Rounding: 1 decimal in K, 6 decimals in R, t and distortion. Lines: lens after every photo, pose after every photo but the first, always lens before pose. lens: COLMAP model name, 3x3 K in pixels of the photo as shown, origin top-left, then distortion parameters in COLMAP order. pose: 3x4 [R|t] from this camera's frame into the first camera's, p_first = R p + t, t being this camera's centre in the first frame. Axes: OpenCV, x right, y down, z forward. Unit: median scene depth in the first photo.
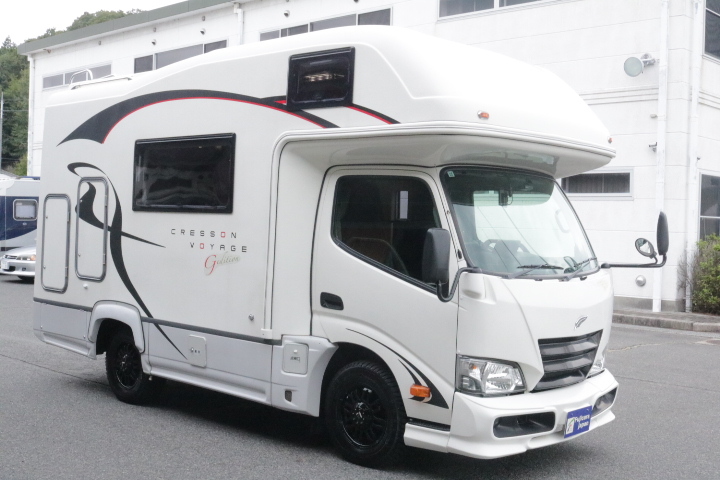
lens RADIAL K [[903.0, 0, 360.1], [0, 903.0, 235.9], [0, 0, 1]] dist [-0.084855, 0.000000]
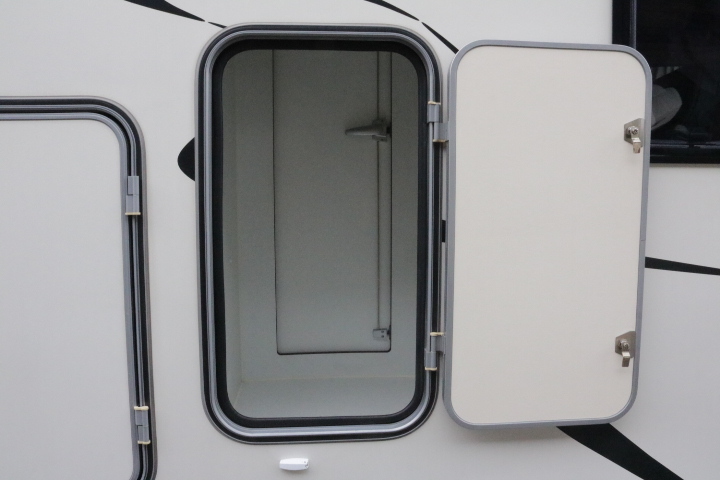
lens RADIAL K [[595.0, 0, 355.8], [0, 595.0, 236.8], [0, 0, 1]] dist [-0.130475, 0.086524]
pose [[0.644709, -0.111202, 0.756297, -0.500686], [0.036816, 0.992731, 0.114583, -0.032422], [-0.763541, -0.046029, 0.644116, 1.068571]]
